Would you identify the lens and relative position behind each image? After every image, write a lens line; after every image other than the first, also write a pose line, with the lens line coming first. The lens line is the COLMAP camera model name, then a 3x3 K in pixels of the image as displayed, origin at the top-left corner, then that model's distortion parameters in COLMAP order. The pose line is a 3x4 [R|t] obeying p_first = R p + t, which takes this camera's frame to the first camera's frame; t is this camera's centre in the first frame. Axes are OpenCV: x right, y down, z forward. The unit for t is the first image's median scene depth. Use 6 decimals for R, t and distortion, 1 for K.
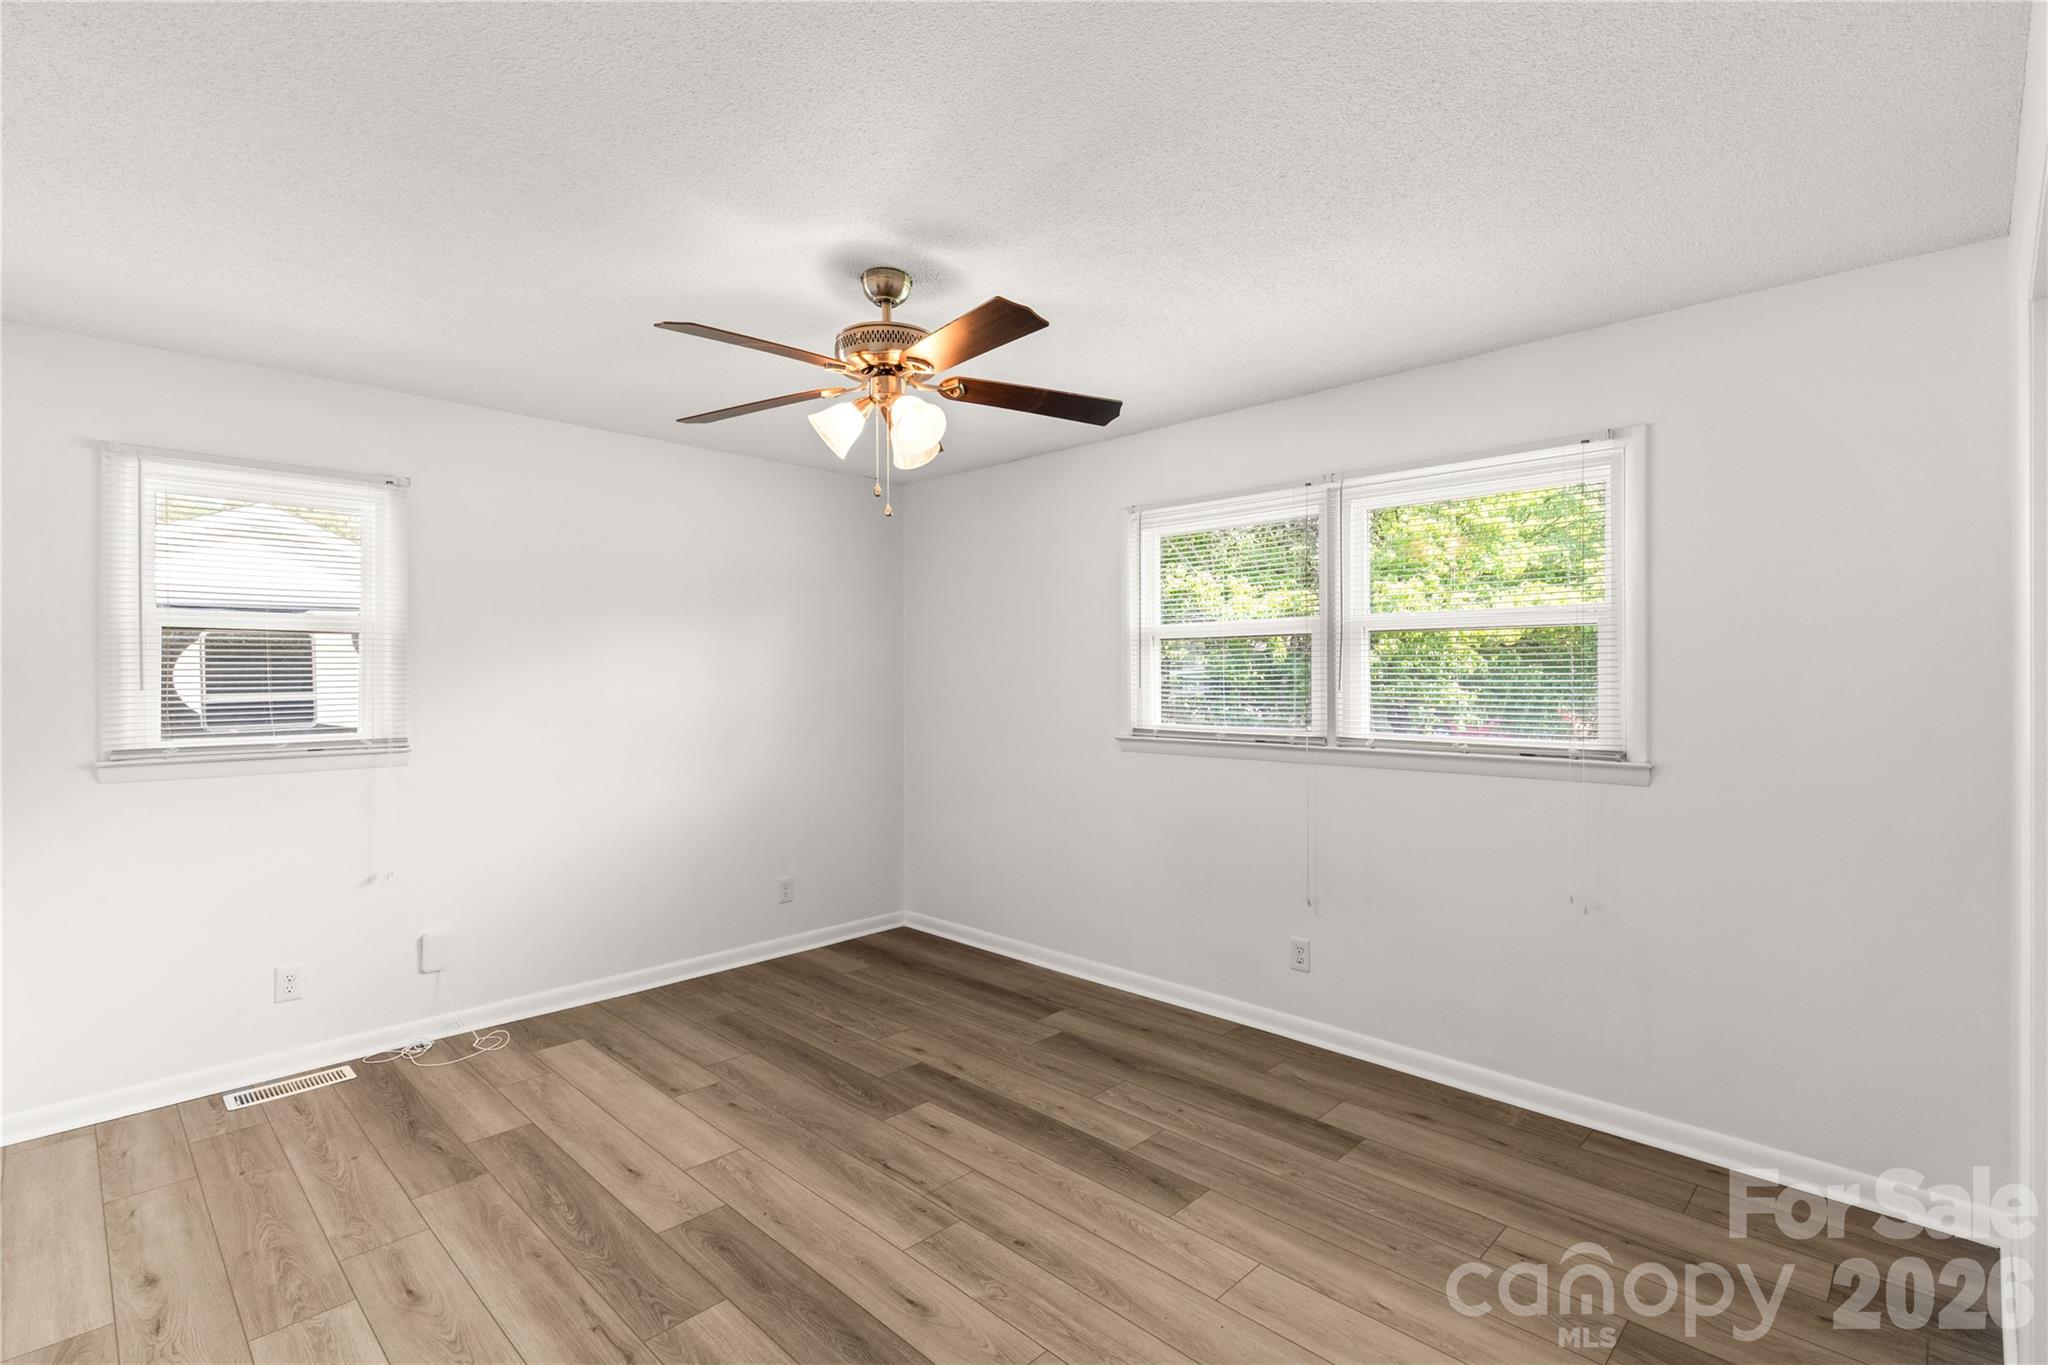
lens RADIAL K [[933.1, 0, 1024.0], [0, 933.1, 682.5], [0, 0, 1]] dist [0.003608, 0.000473]
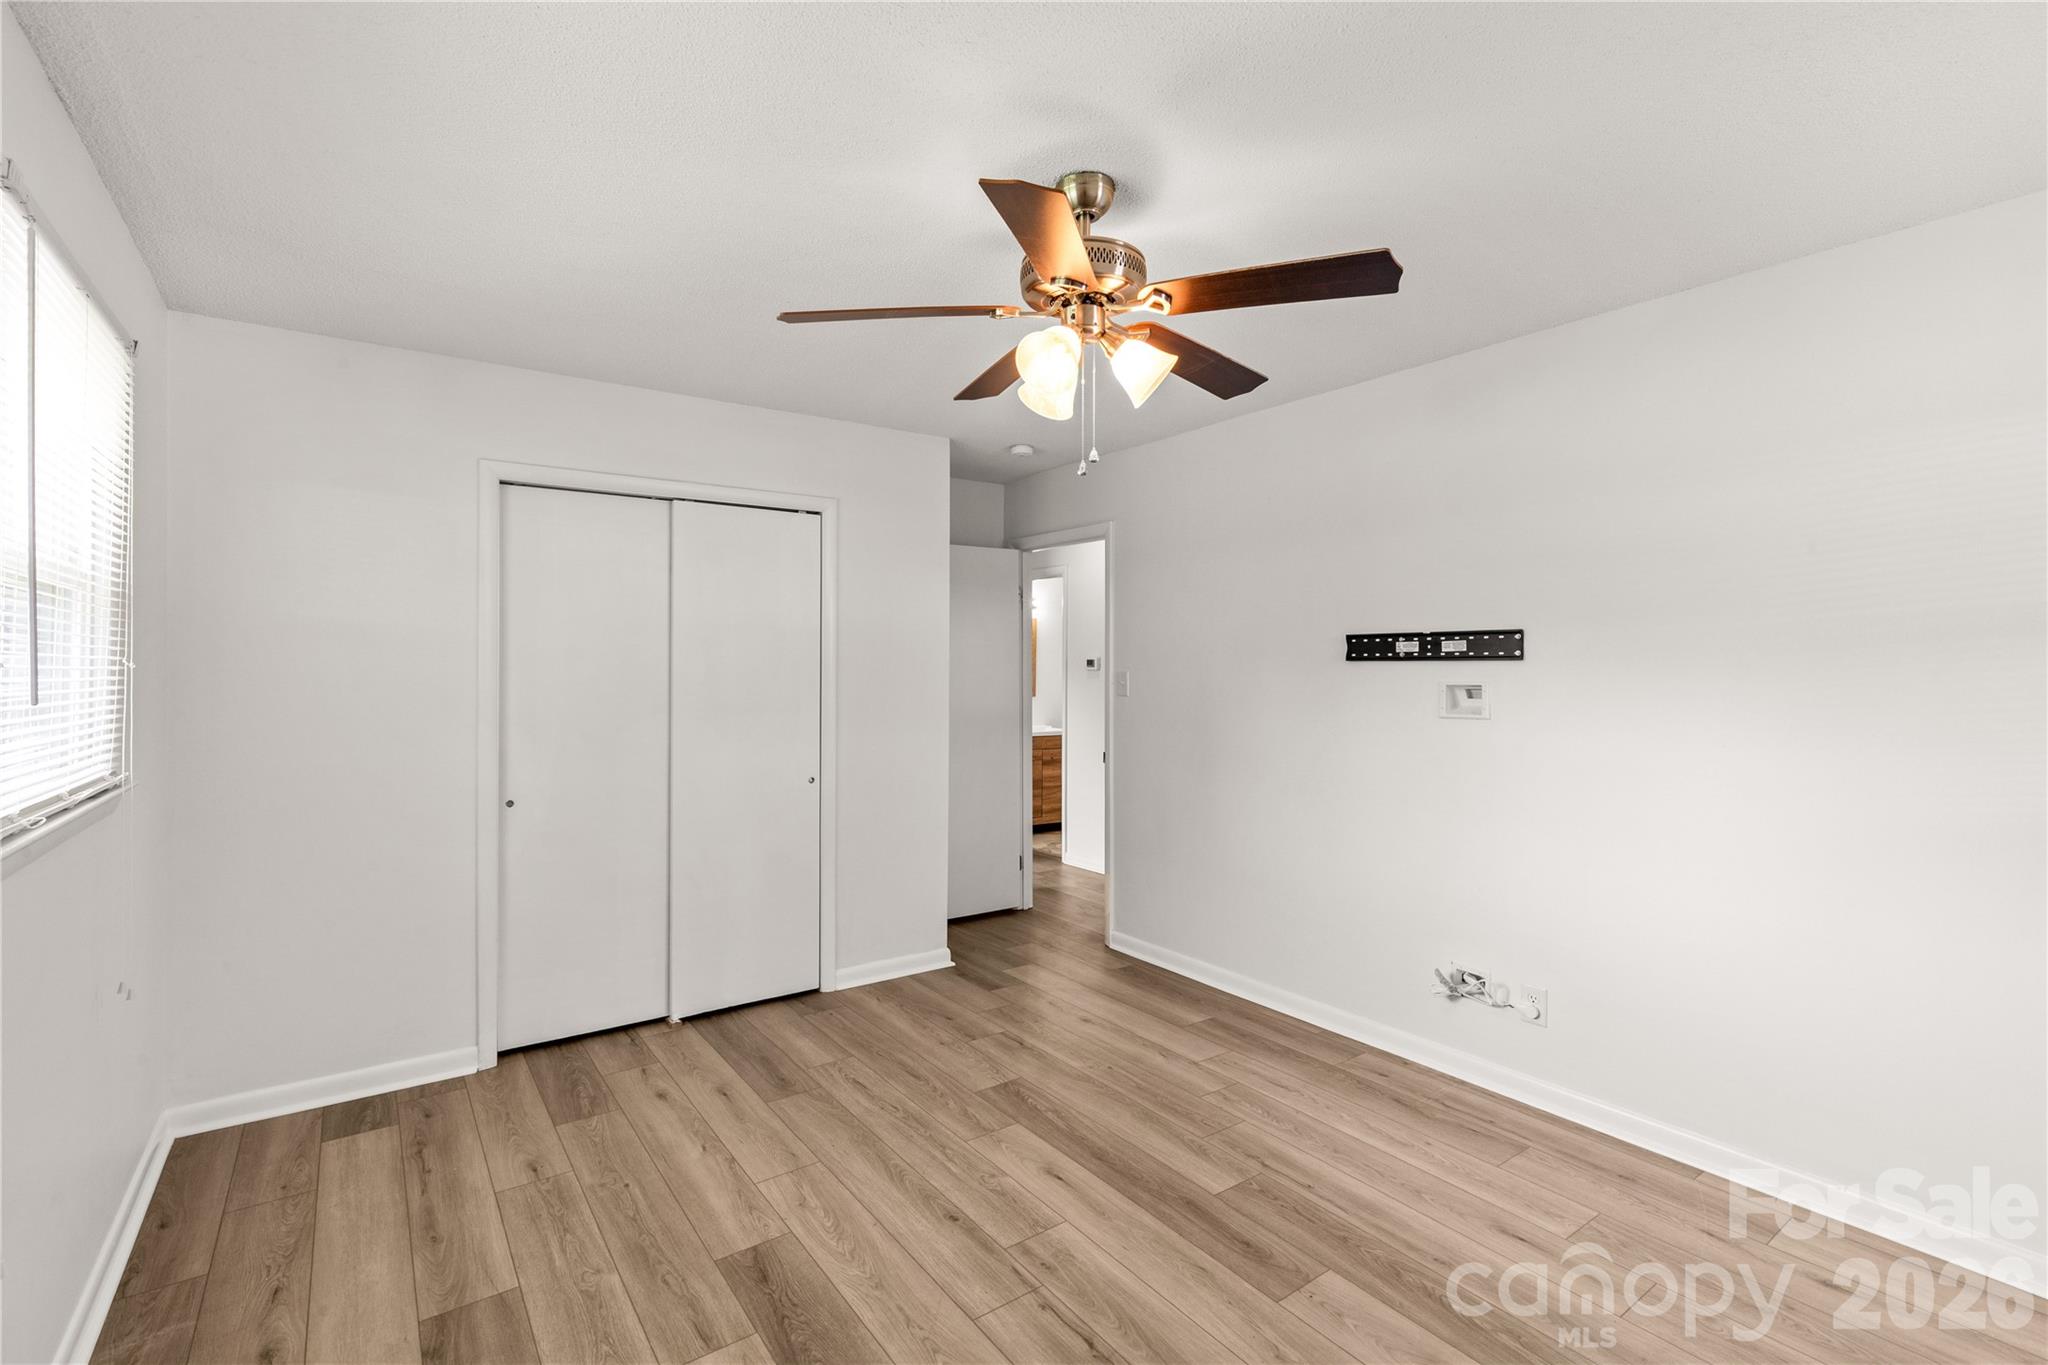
lens RADIAL K [[933.1, 0, 1024.0], [0, 933.1, 682.5], [0, 0, 1]] dist [0.003608, 0.000473]
pose [[-0.985533, 0.000705, 0.169484, -0.253159], [0.004090, 0.999799, 0.019627, -0.010687], [-0.169437, 0.020036, -0.985337, 1.968556]]
